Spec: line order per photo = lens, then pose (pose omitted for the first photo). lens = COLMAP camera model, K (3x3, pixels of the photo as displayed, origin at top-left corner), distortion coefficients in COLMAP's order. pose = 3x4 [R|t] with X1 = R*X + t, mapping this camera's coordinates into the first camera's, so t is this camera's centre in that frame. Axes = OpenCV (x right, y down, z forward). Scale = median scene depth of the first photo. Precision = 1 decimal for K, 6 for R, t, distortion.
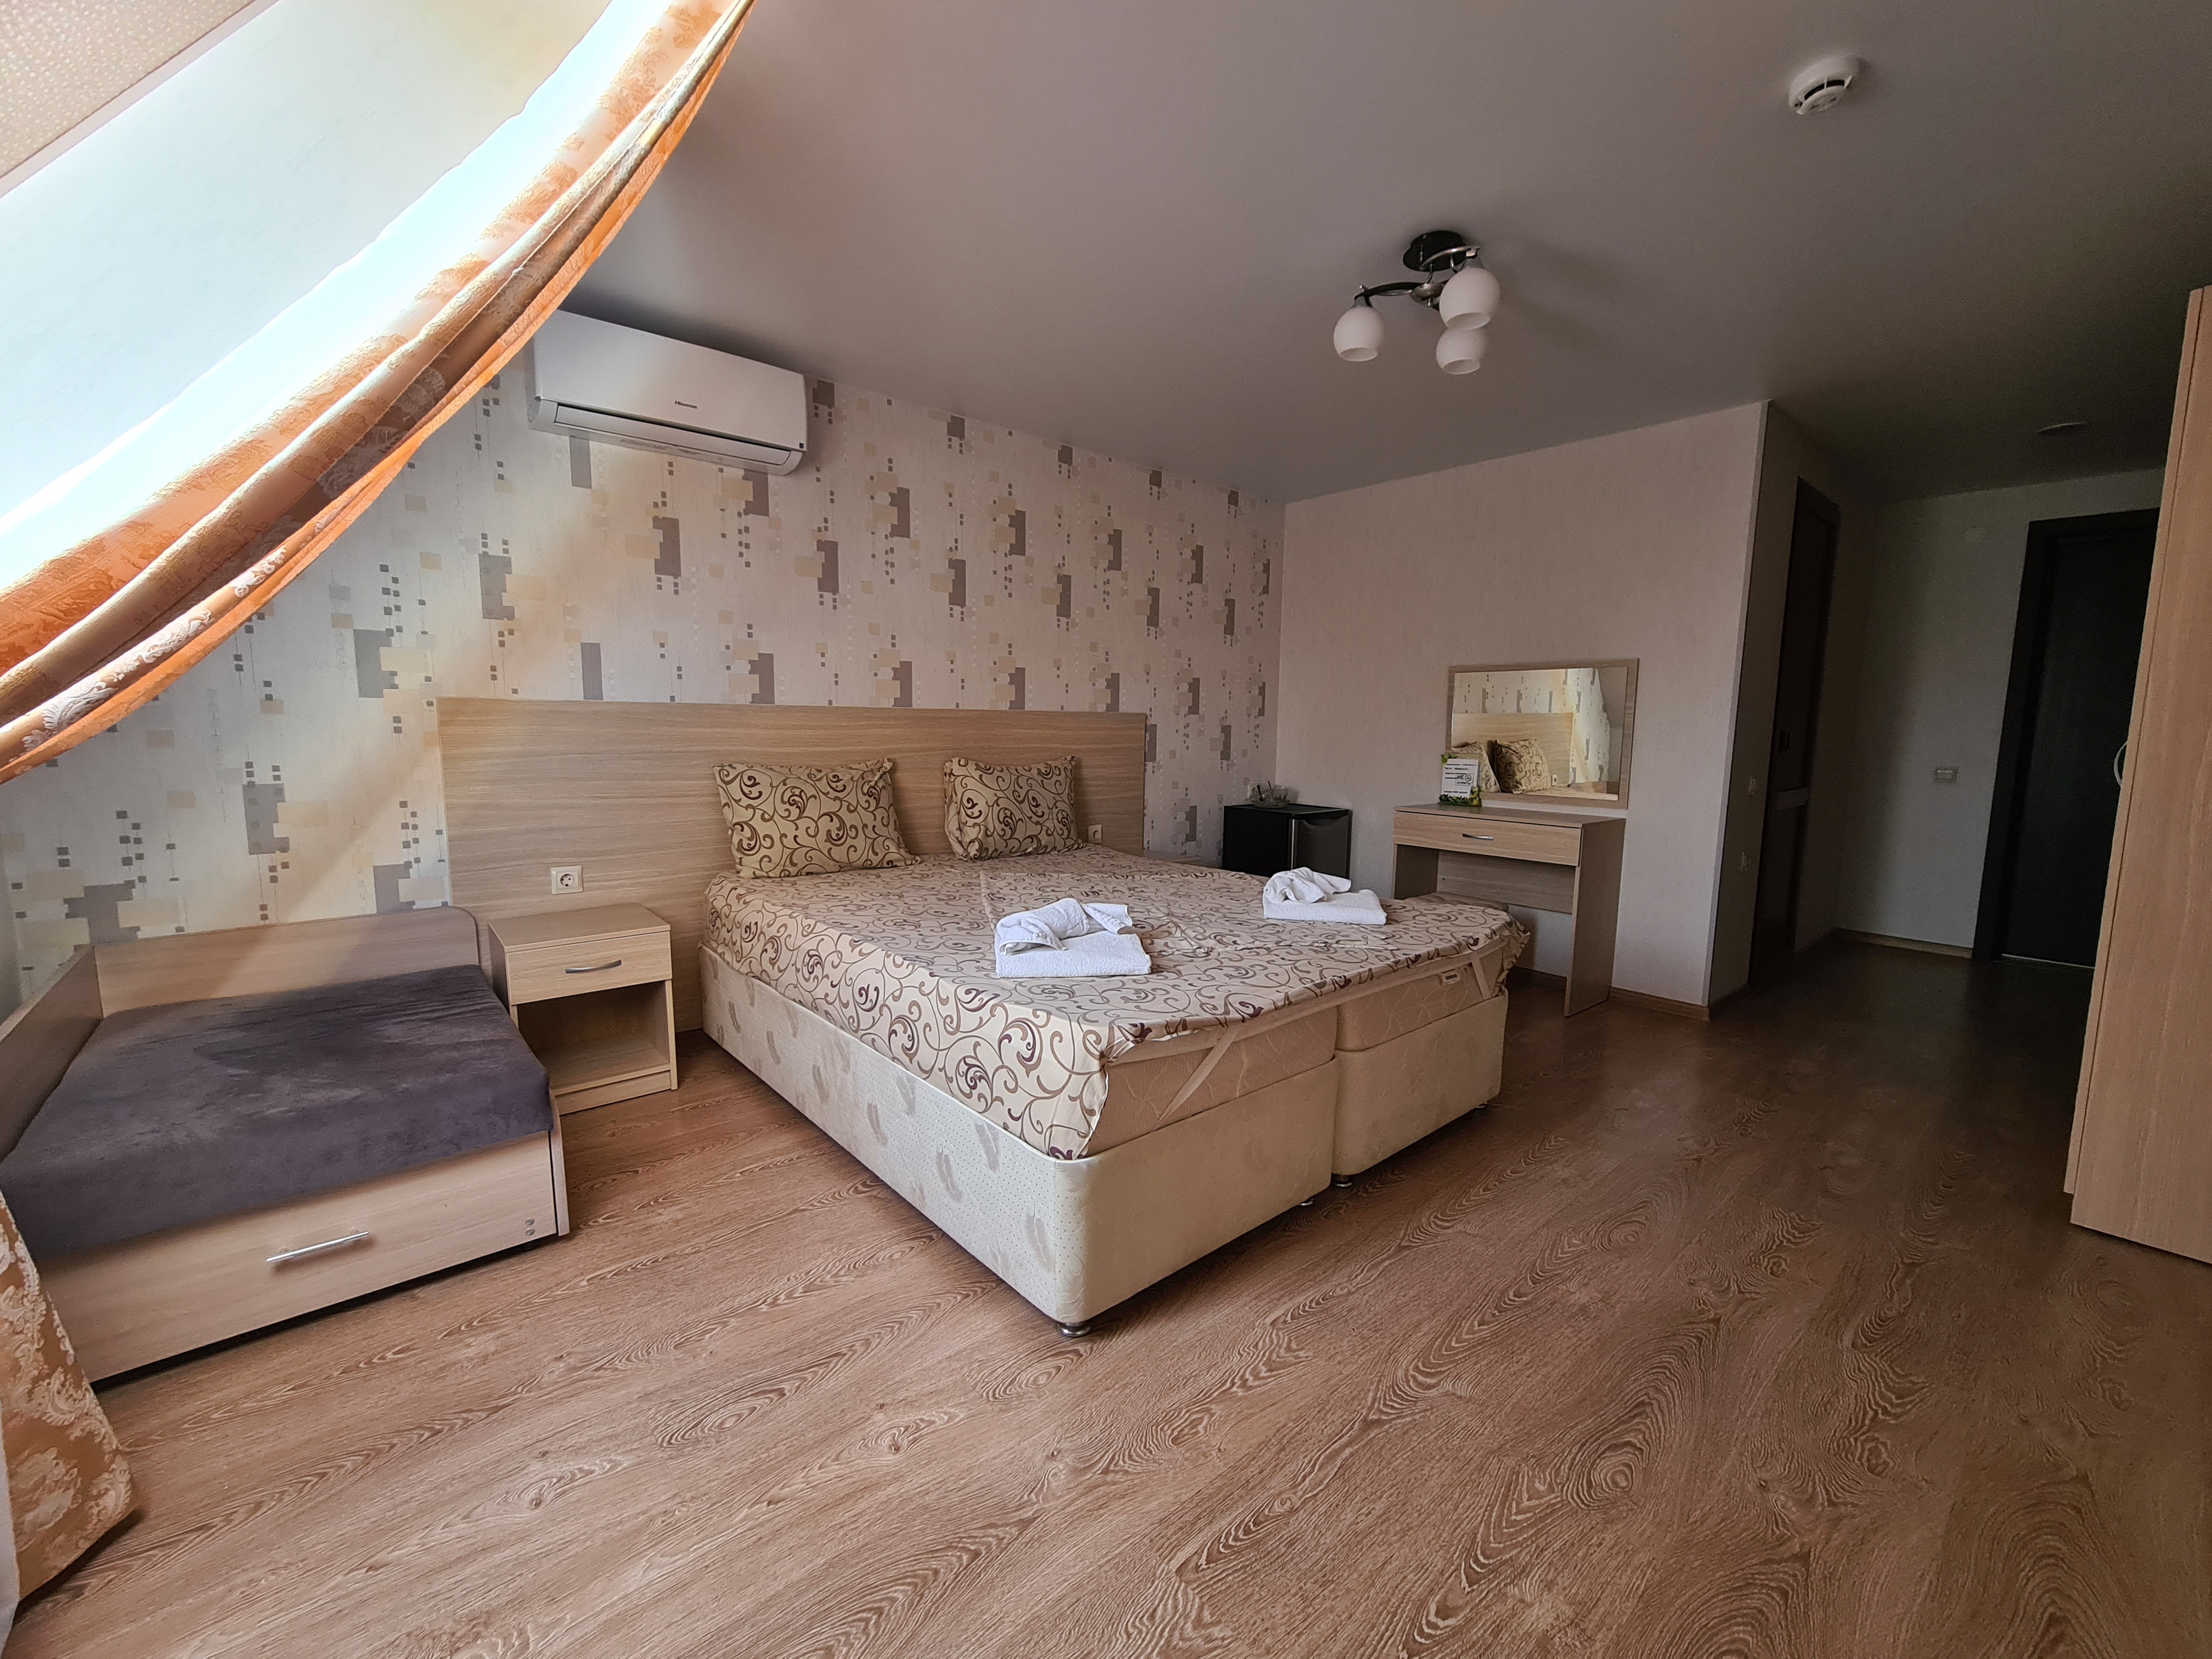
lens RADIAL K [[902.9, 0, 1112.8], [0, 902.9, 826.6], [0, 0, 1]] dist [-0.000403, 0.000097]
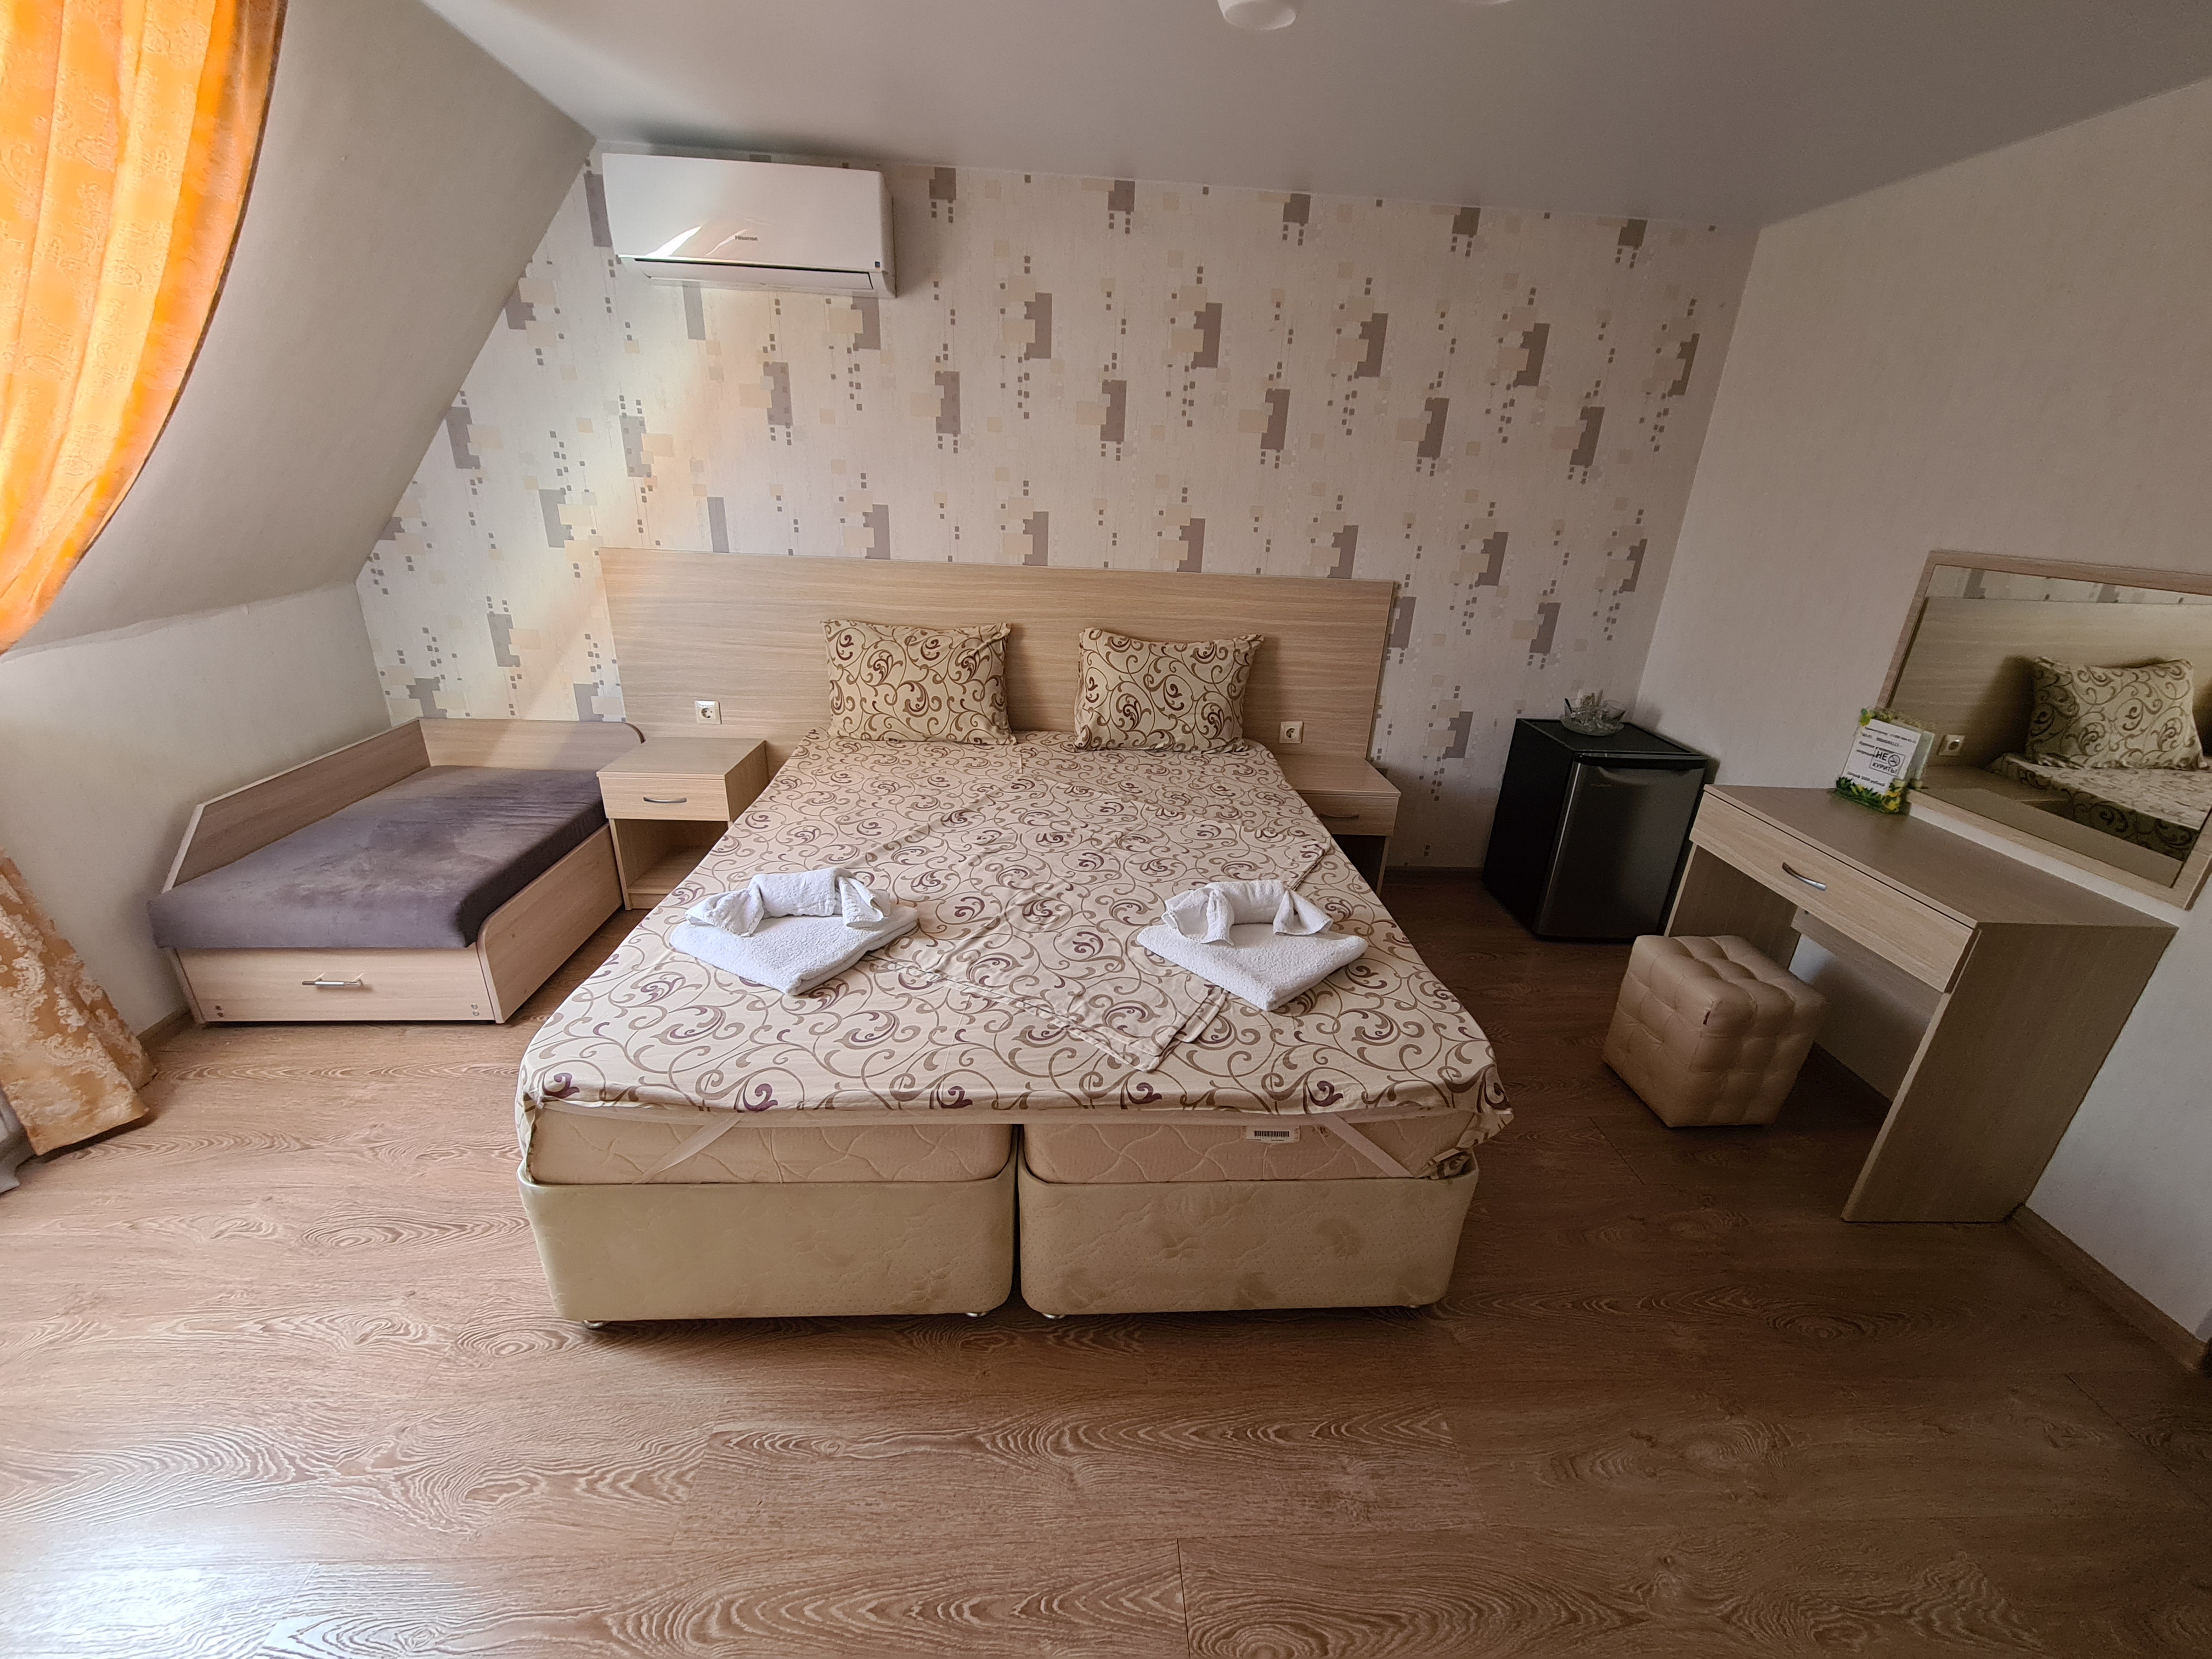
lens RADIAL K [[905.5, 0, 1116.0], [0, 905.5, 827.3], [0, 0, 1]] dist [-0.000640, 0.000498]
pose [[0.791790, 0.246735, -0.558740, 0.521224], [-0.105528, 0.956282, 0.272744, -0.181616], [0.601608, -0.156993, 0.783212, 0.405319]]
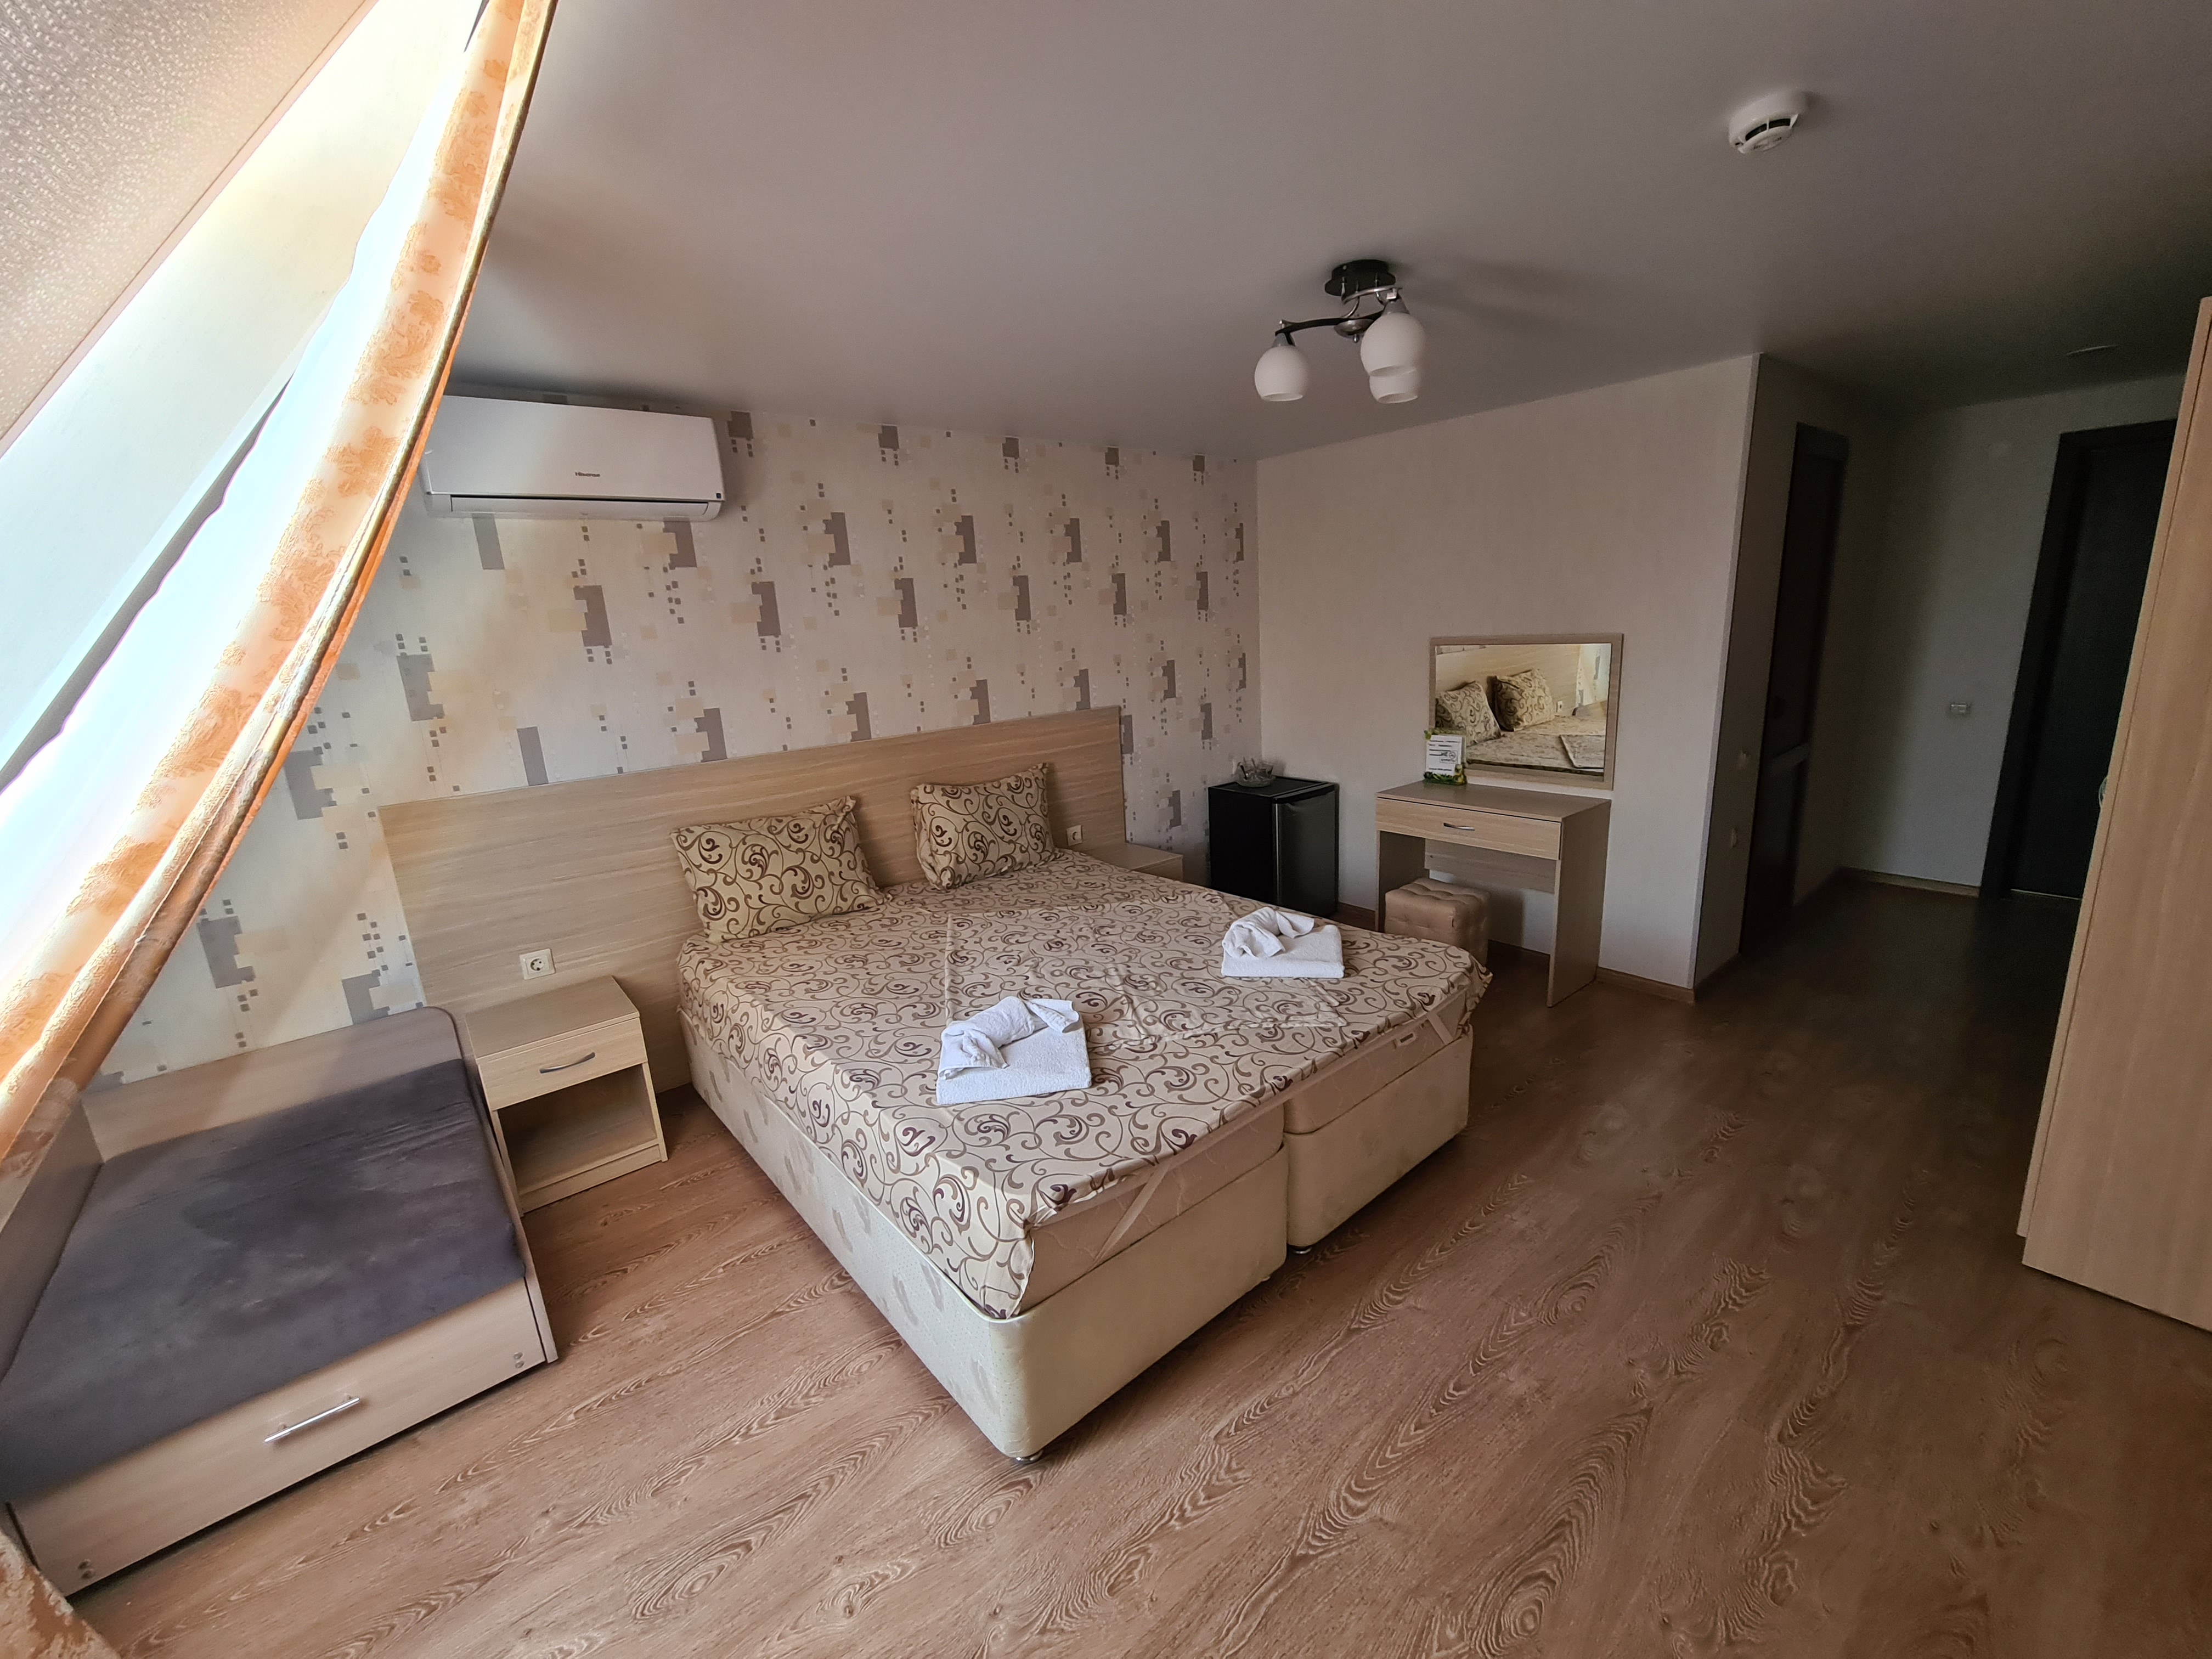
lens RADIAL K [[905.5, 0, 1116.0], [0, 905.5, 827.3], [0, 0, 1]] dist [-0.000640, 0.000498]
pose [[0.997541, -0.063987, -0.028598, 0.086205], [0.066866, 0.991142, 0.114744, -0.175675], [0.021003, -0.116374, 0.992983, 0.024471]]
